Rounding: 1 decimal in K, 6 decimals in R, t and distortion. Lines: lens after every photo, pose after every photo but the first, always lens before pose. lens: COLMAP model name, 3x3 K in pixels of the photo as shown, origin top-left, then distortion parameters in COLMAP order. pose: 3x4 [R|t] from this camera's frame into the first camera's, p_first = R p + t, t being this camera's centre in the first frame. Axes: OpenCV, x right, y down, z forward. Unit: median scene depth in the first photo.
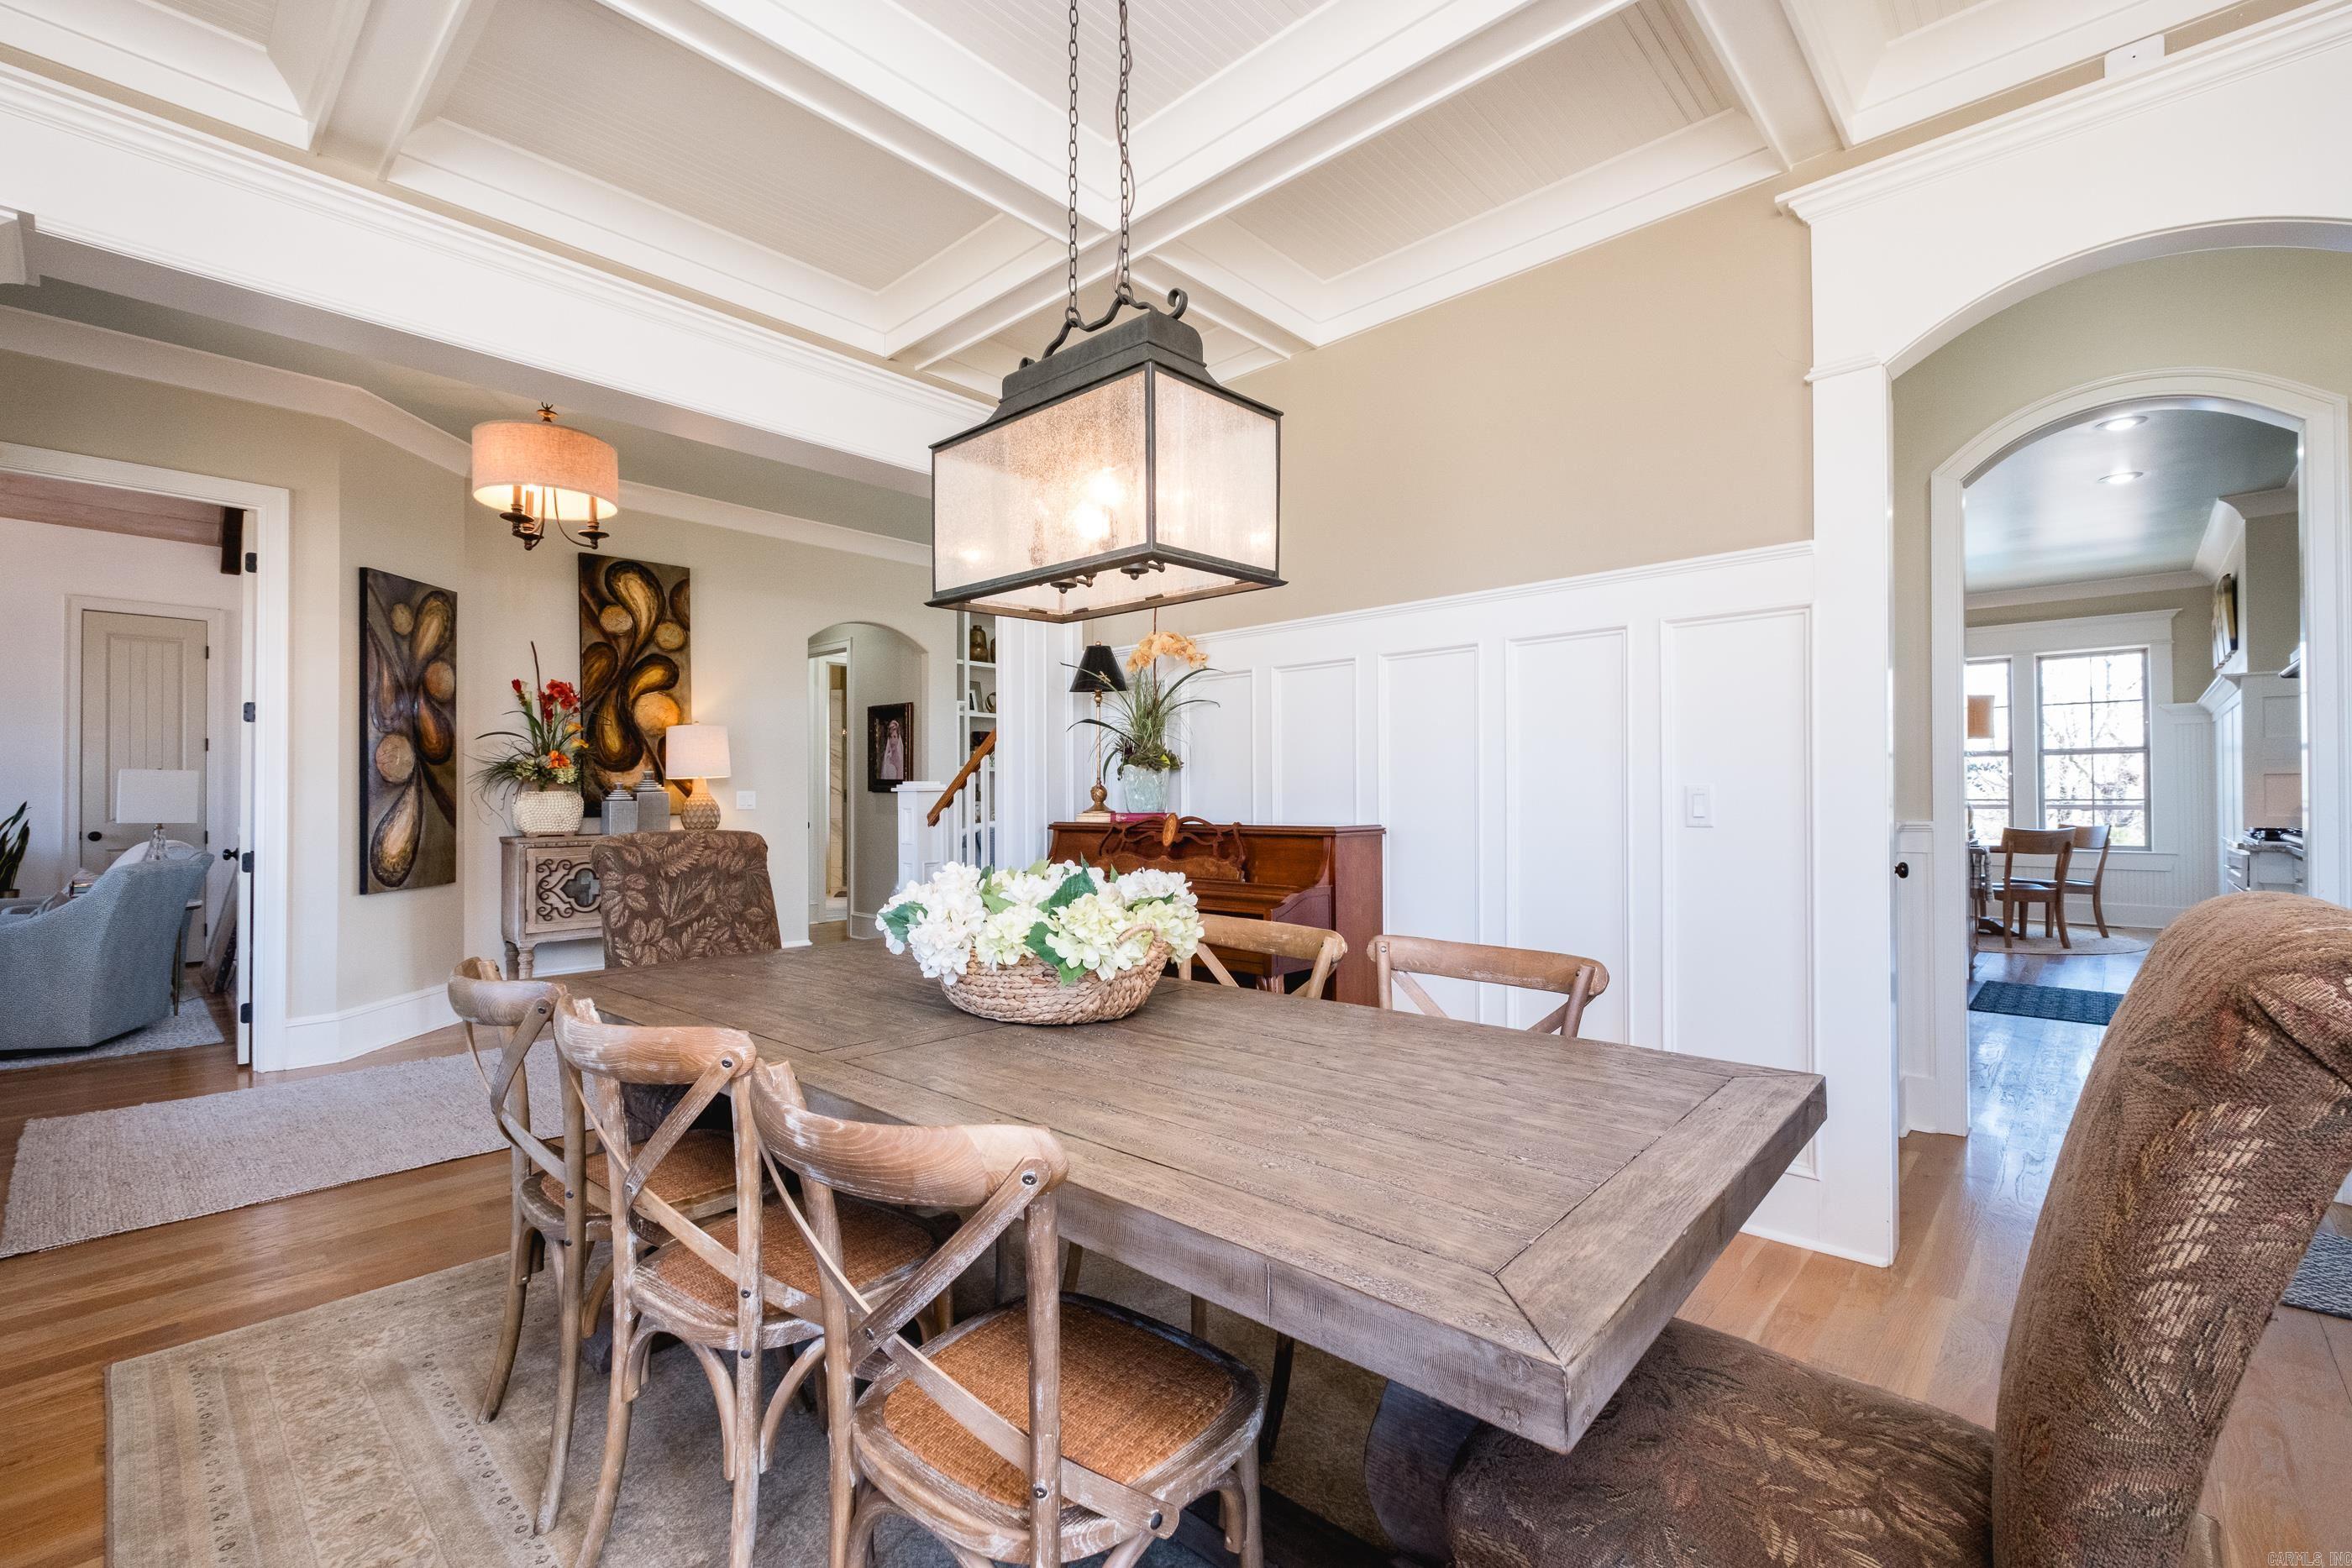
lens RADIAL K [[1010.6, 0, 1185.5], [0, 1010.6, 787.0], [0, 0, 1]] dist [-0.000133, -0.001134]
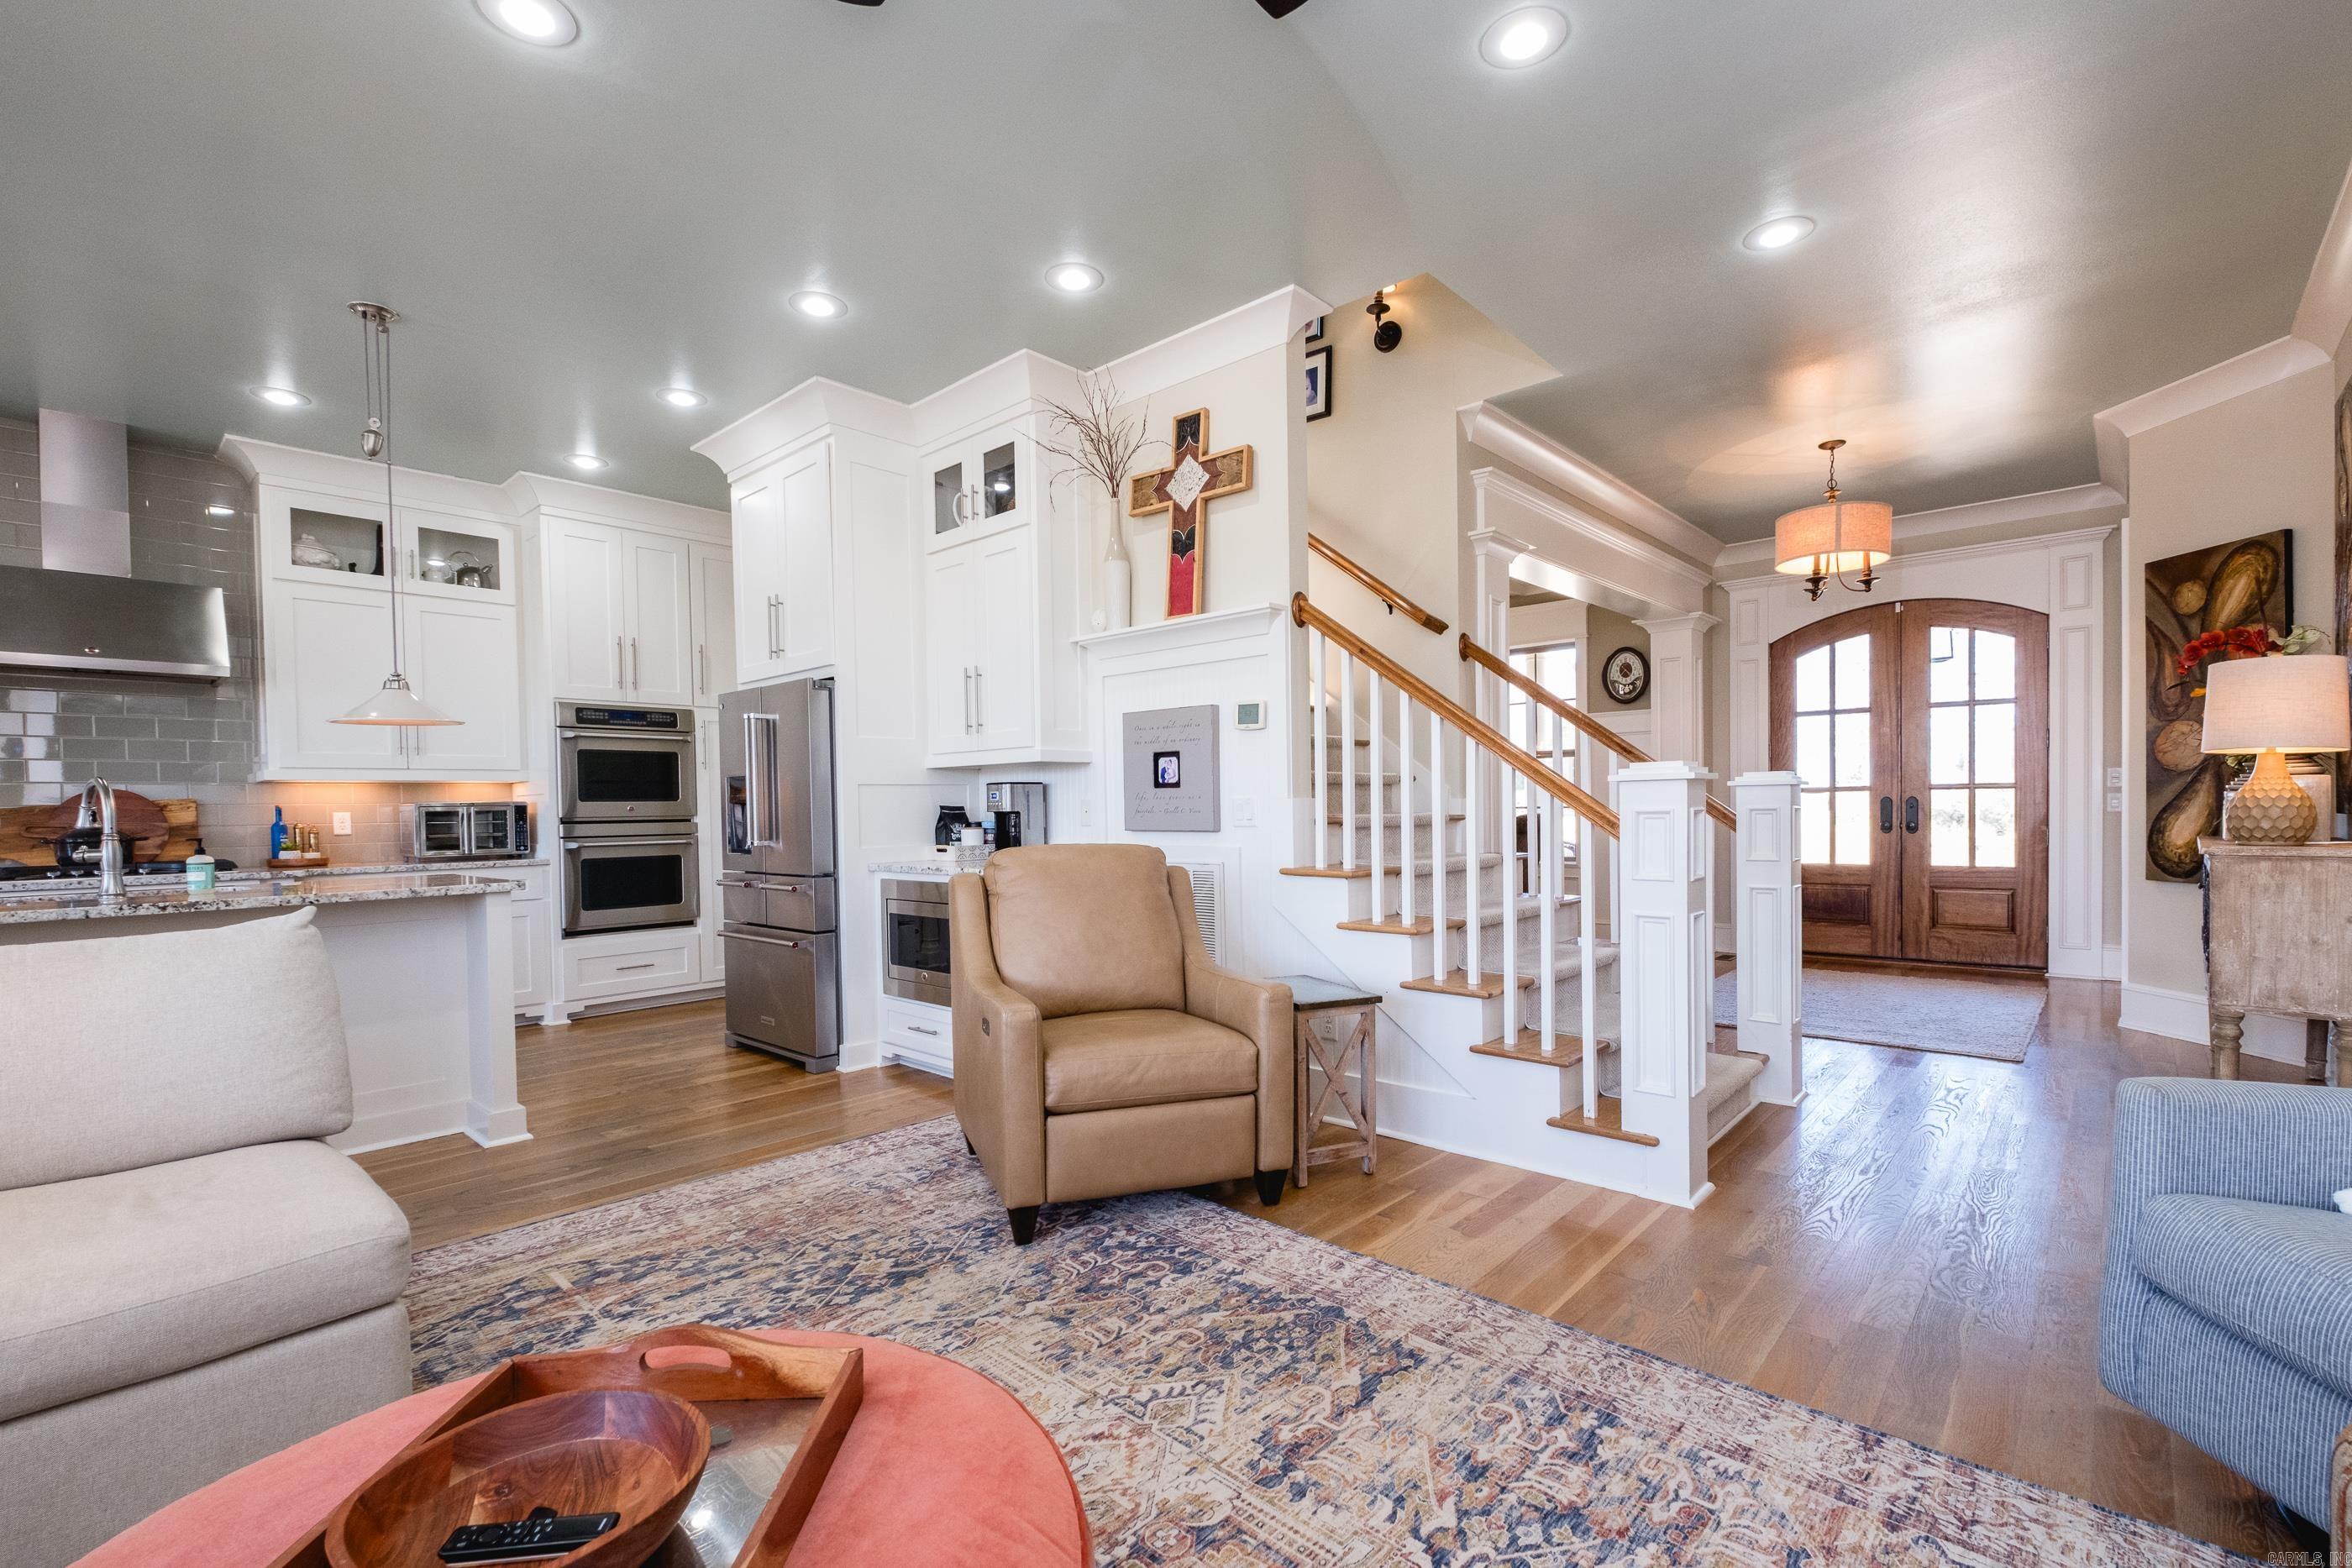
lens RADIAL K [[1034.5, 0, 1180.0], [0, 1034.5, 820.0], [0, 0, 1]] dist [0.000936, -0.000880]
pose [[-0.999772, 0.020981, -0.003914, 0.156615], [0.020955, 0.999759, 0.006496, 0.015243], [0.004050, 0.006412, -0.999971, 1.803711]]
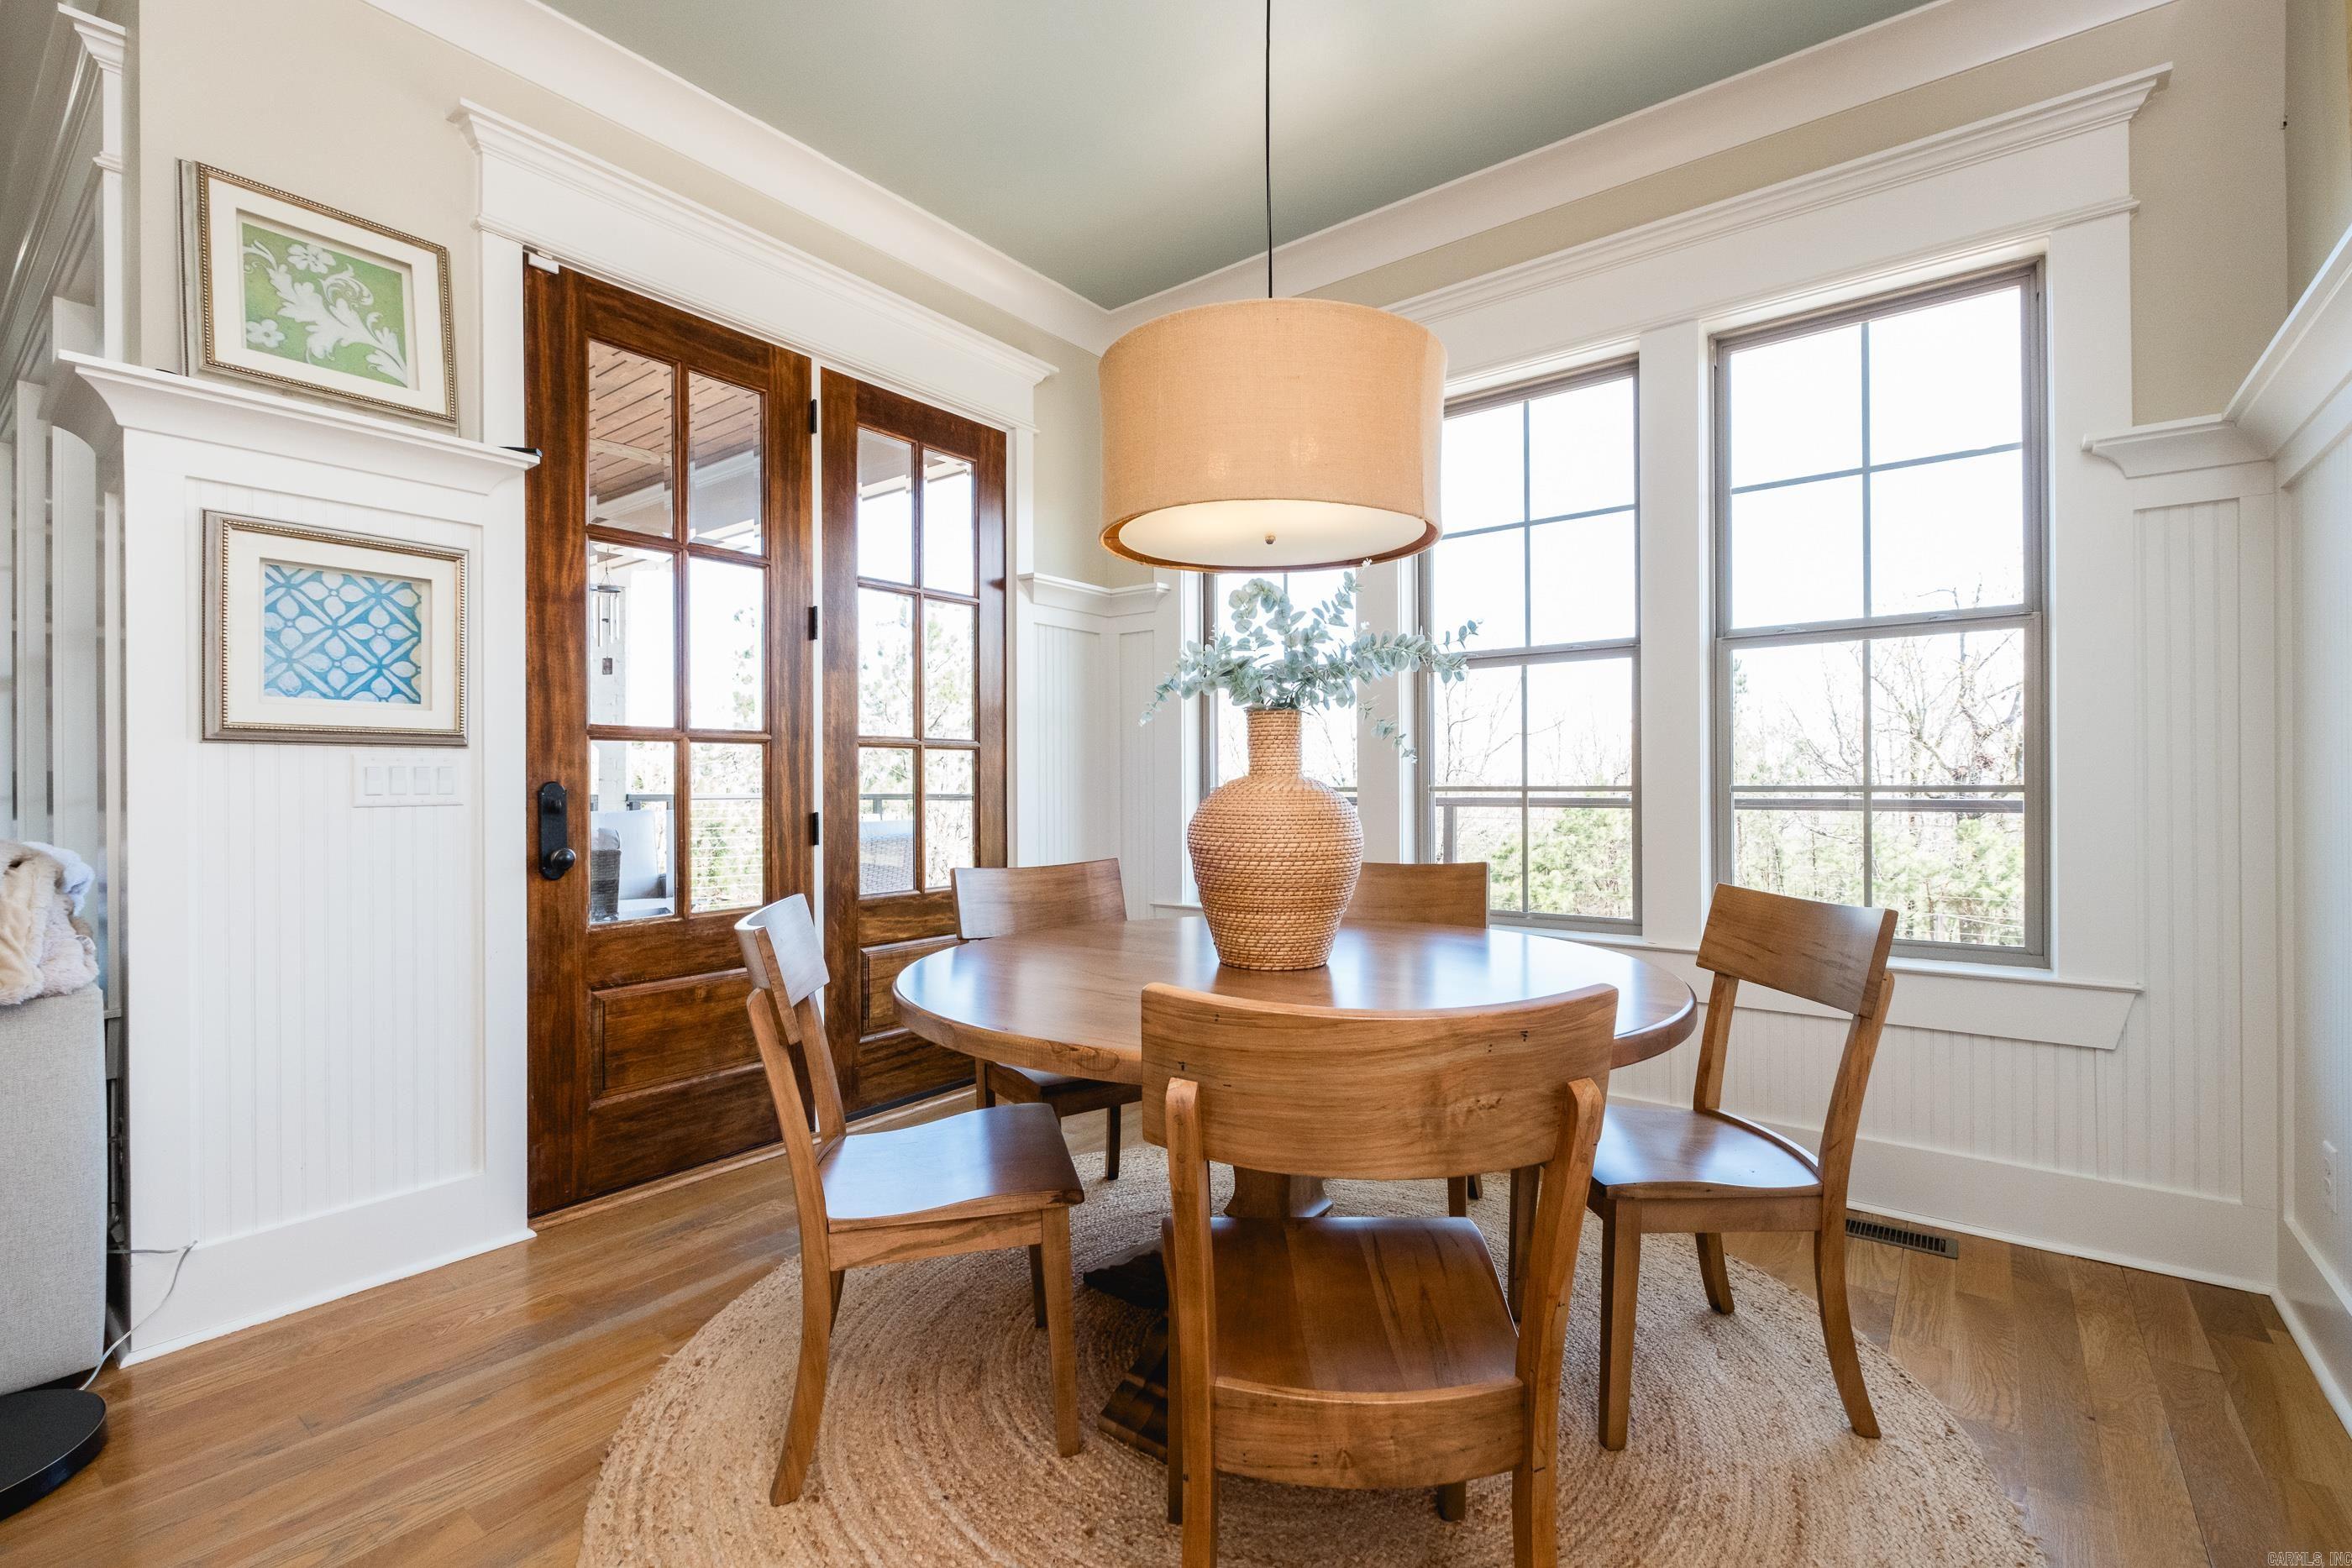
lens RADIAL K [[1025.6, 0, 1176.0], [0, 1025.6, 784.0], [0, 0, 1]] dist [-0.001227, -0.000504]
pose [[0.996629, 0.000118, 0.082040, 1.136704], [-0.000925, 0.999952, 0.009805, 0.014148], [-0.082035, -0.009847, 0.996581, 1.210884]]
